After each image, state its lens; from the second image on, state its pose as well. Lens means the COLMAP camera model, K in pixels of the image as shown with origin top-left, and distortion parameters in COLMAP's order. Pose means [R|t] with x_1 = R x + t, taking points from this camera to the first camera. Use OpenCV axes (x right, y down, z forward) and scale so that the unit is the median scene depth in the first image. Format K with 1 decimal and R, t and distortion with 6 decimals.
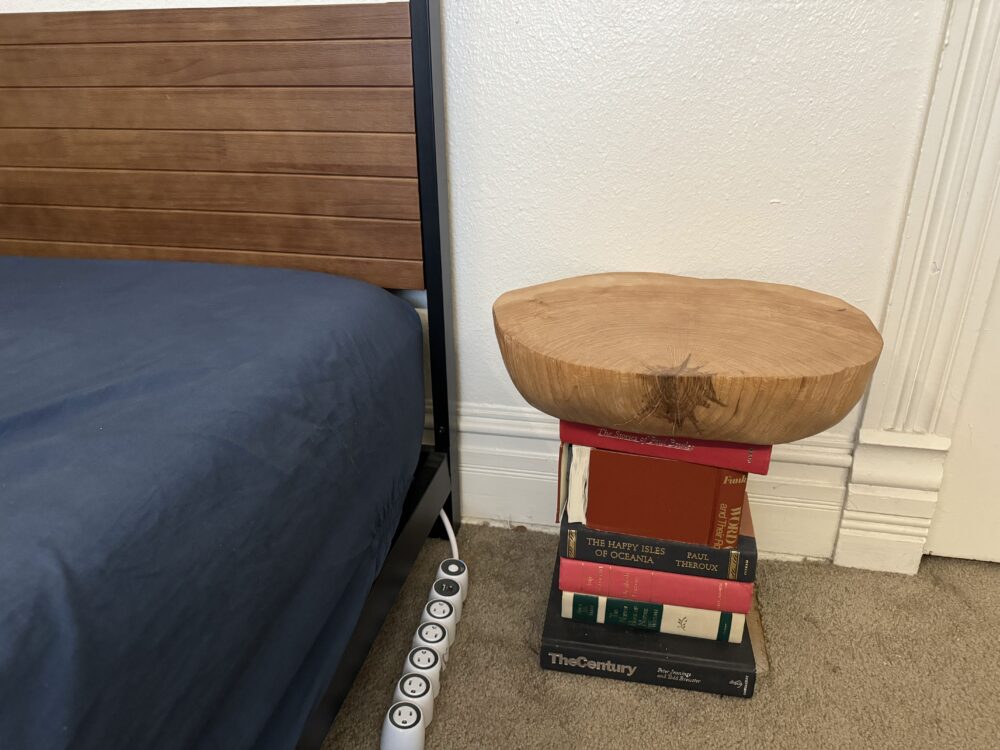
lens RADIAL K [[696.4, 0, 500.0], [0, 696.4, 375.0], [0, 0, 1]] dist [0.058744, -0.103253]
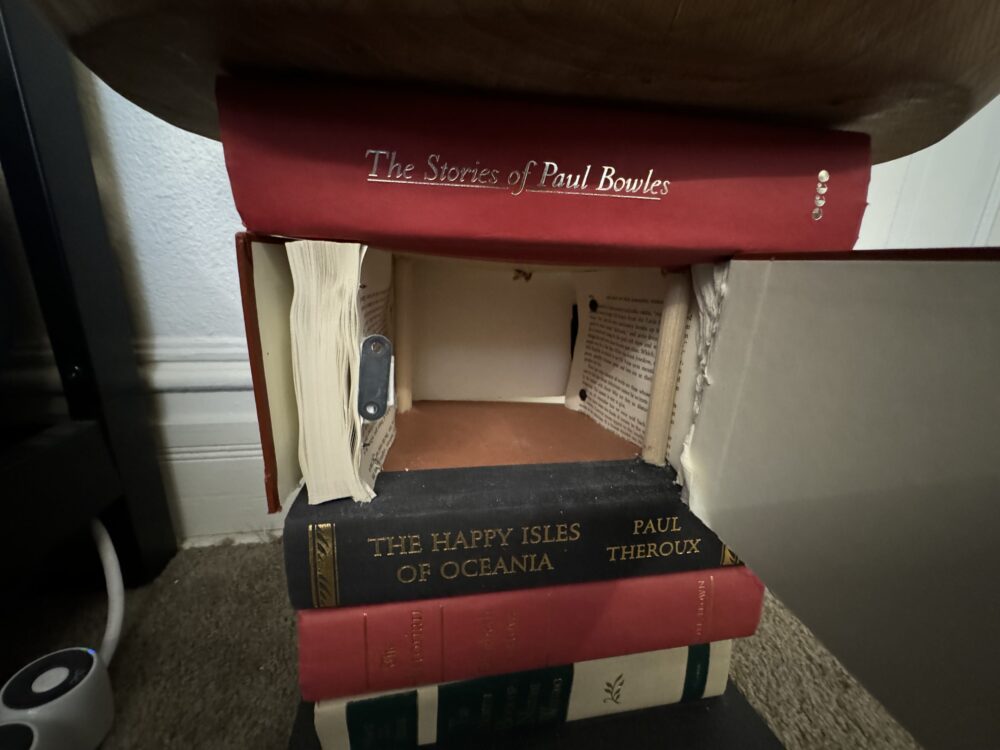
lens RADIAL K [[402.5, 0, 500.0], [0, 402.5, 375.0], [0, 0, 1]] dist [-0.002043, -0.000170]
pose [[0.928254, -0.065887, 0.366064, 0.117189], [0.111043, 0.988393, -0.103680, 0.180926], [-0.354983, 0.136891, 0.924796, 0.780542]]
